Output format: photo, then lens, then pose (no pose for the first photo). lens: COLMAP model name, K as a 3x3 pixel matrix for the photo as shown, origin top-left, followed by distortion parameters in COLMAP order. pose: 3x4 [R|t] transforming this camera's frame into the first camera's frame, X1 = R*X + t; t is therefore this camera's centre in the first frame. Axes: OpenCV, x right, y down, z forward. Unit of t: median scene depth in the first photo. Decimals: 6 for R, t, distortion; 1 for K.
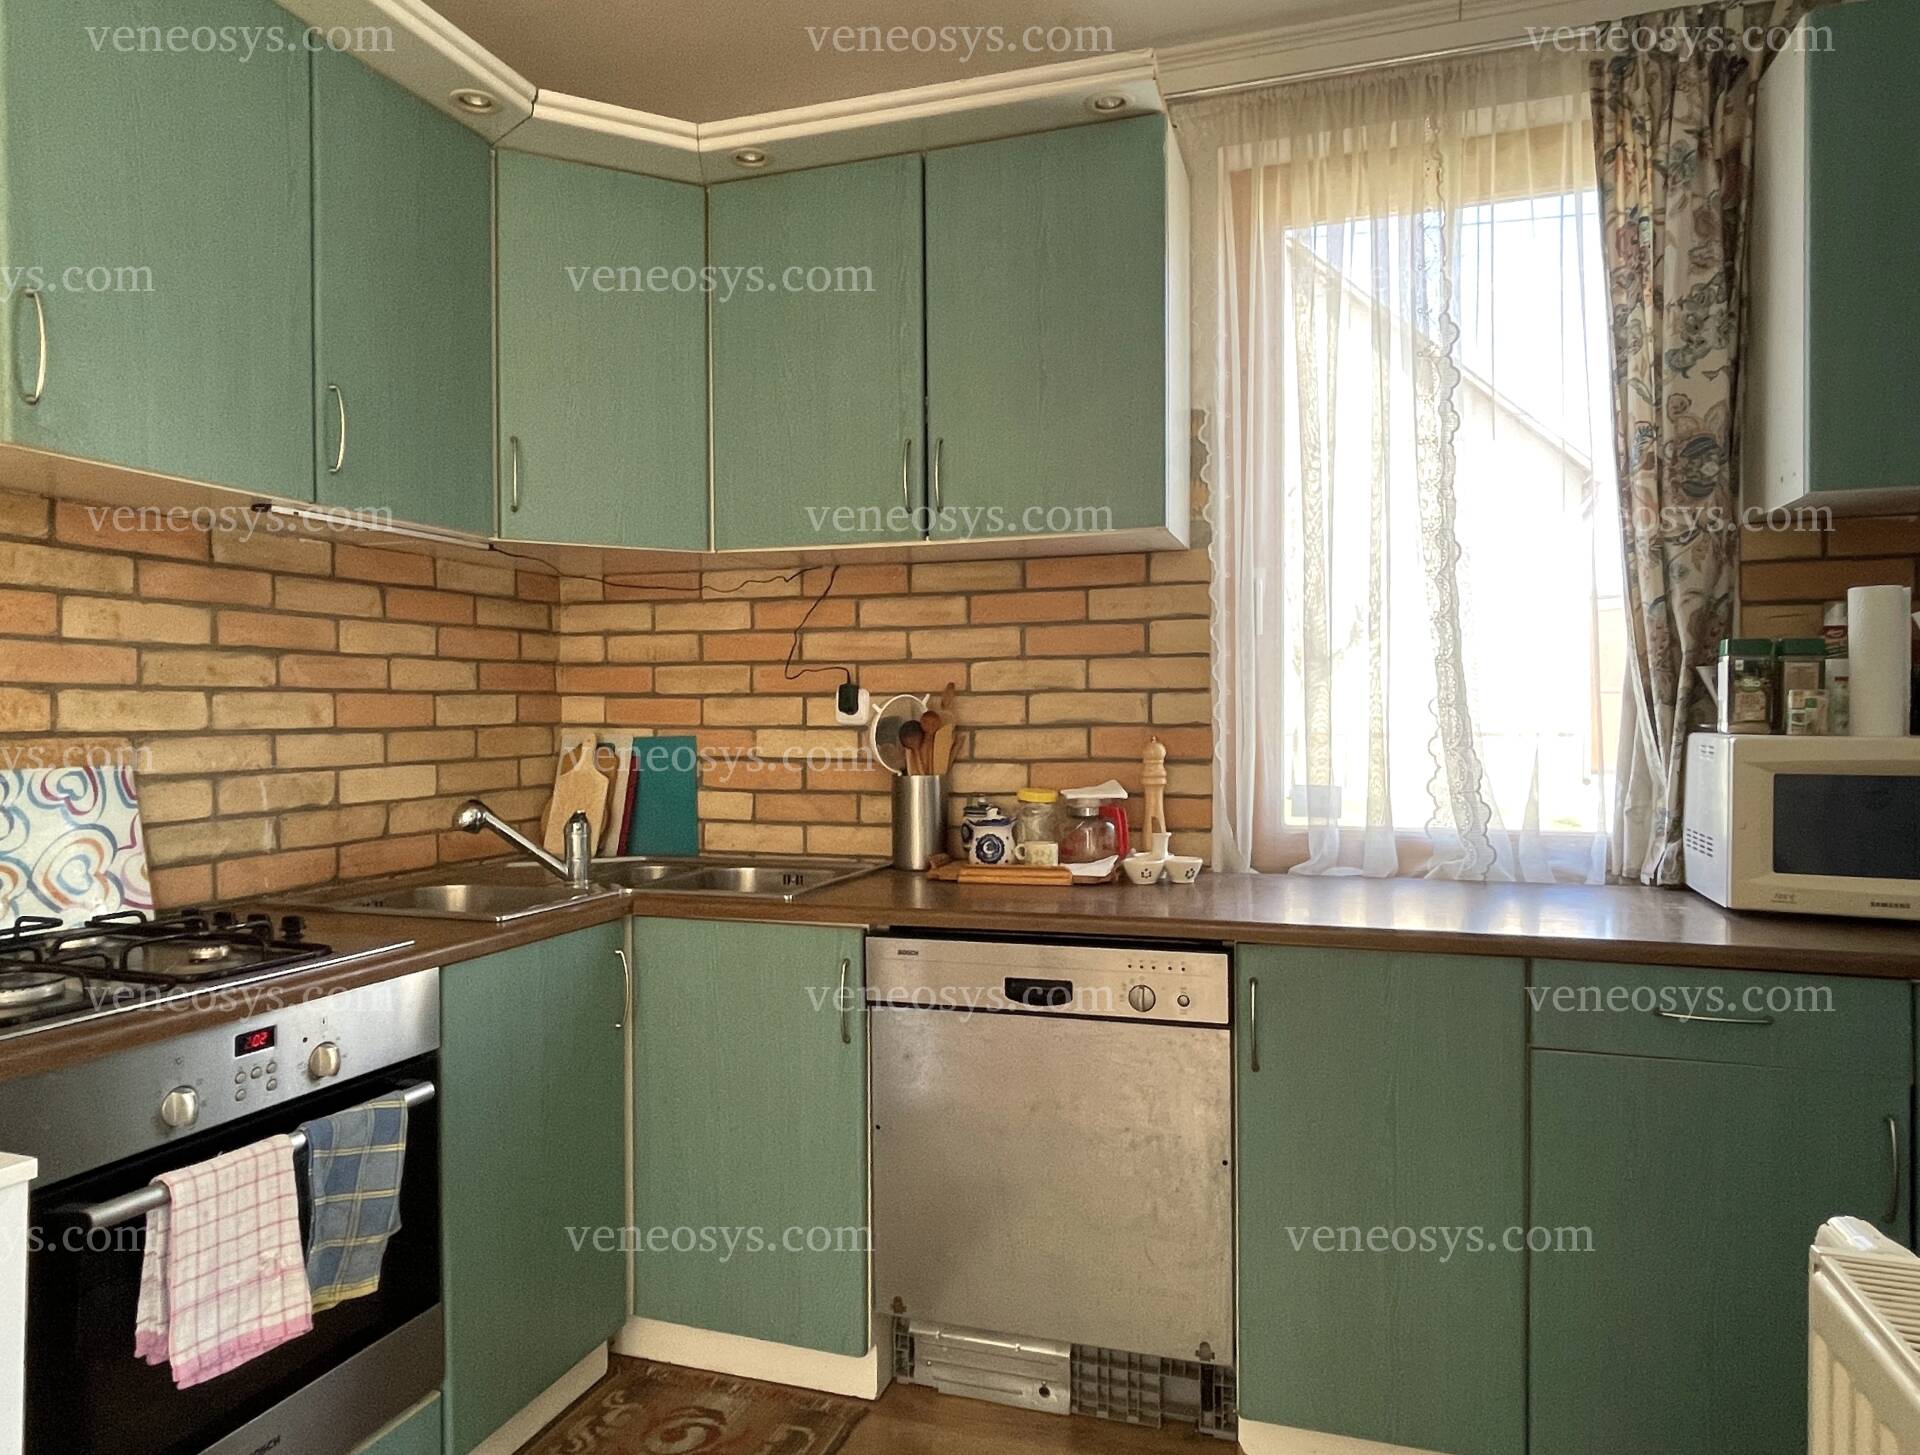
lens RADIAL K [[1180.7, 0, 954.1], [0, 1180.7, 735.7], [0, 0, 1]] dist [-0.010729, -0.002960]
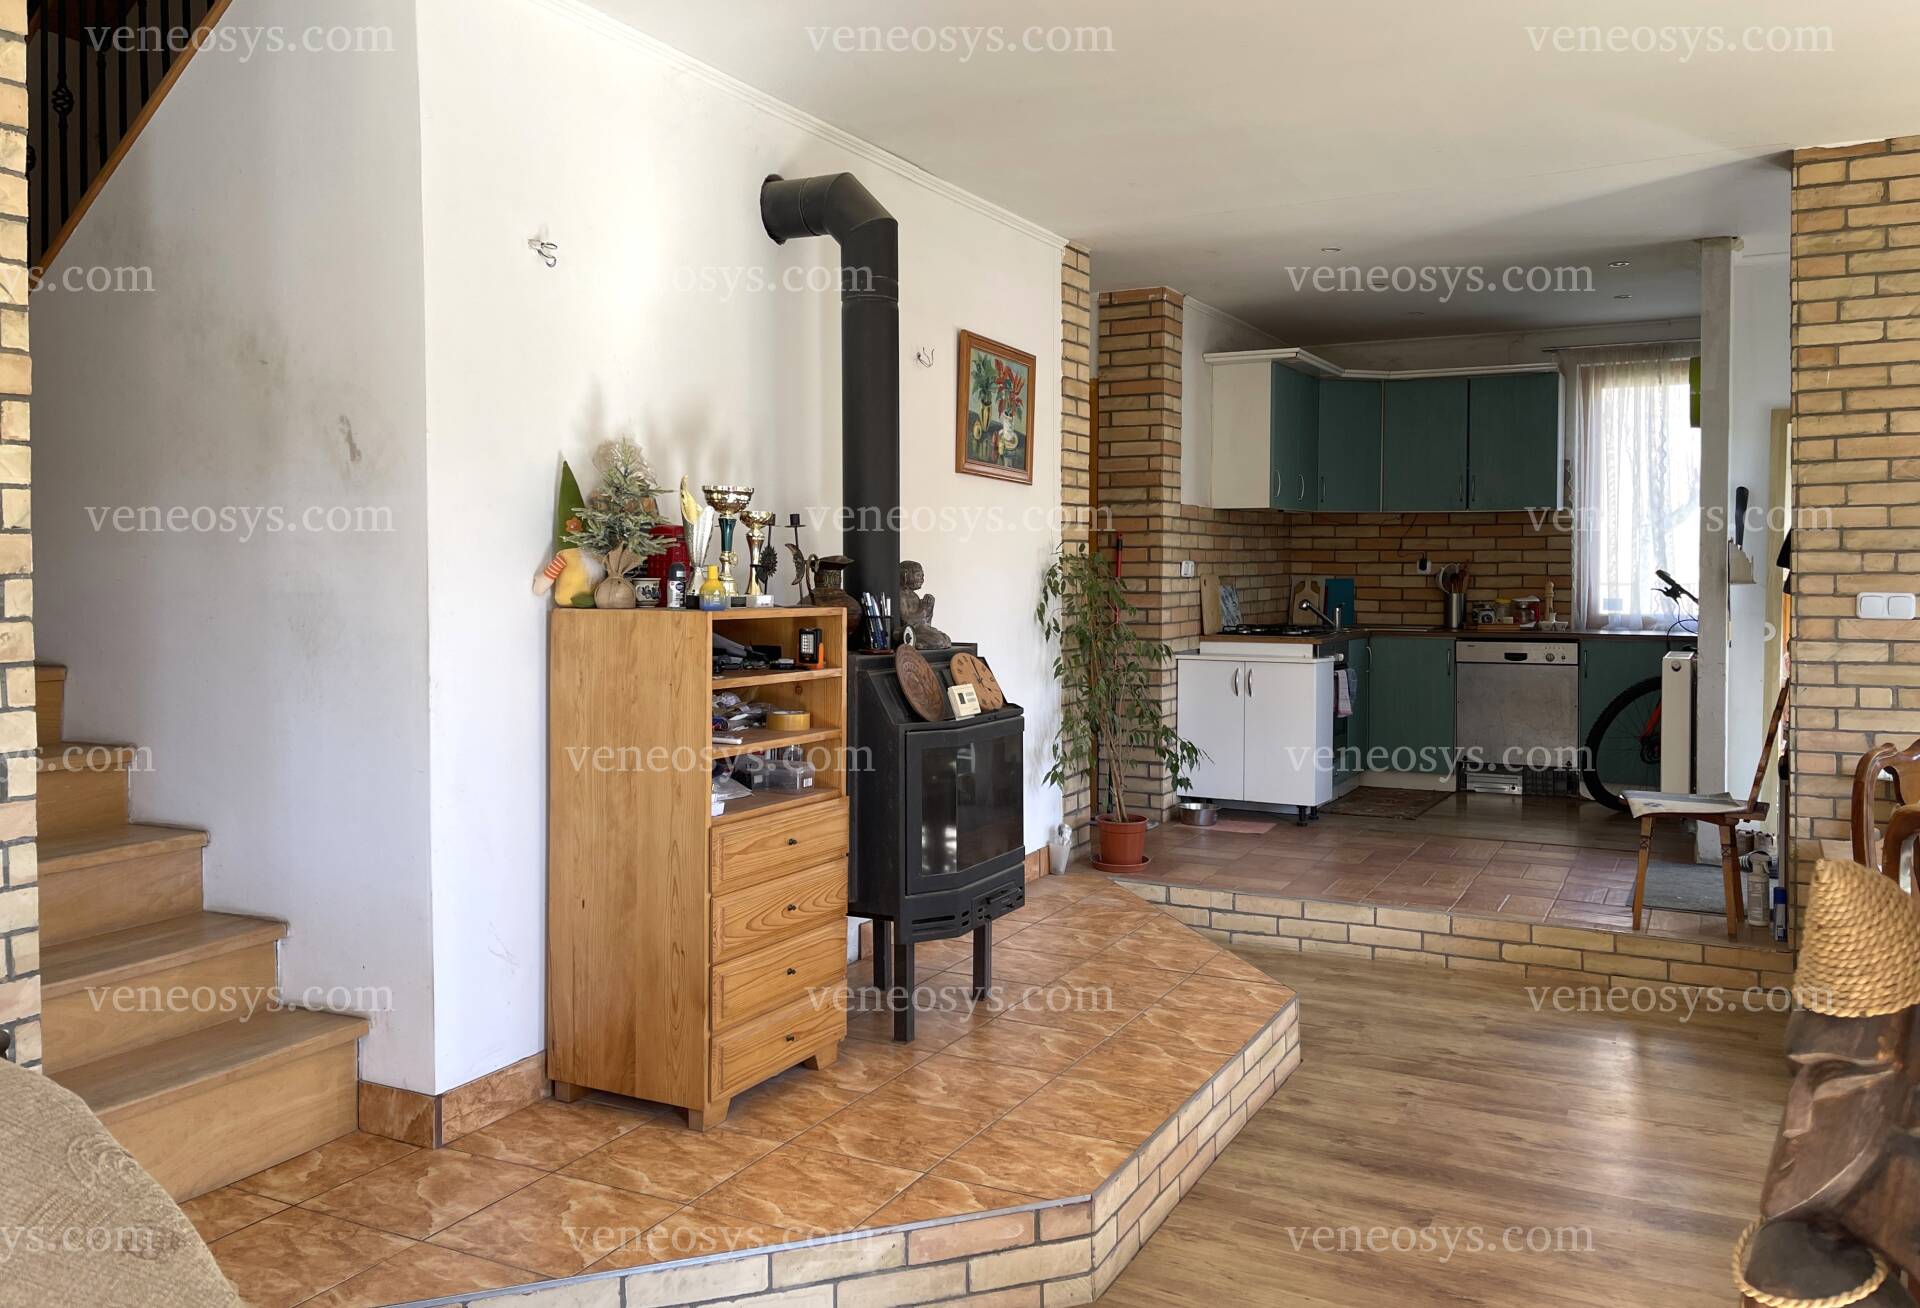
lens RADIAL K [[1475.8, 0, 948.0], [0, 1475.8, 603.0], [0, 0, 1]] dist [0.043874, -0.033491]
pose [[0.985514, 0.009001, -0.169353, -0.638636], [-0.006593, 0.999869, 0.014777, 0.013887], [0.169464, -0.013446, 0.985445, -2.709370]]
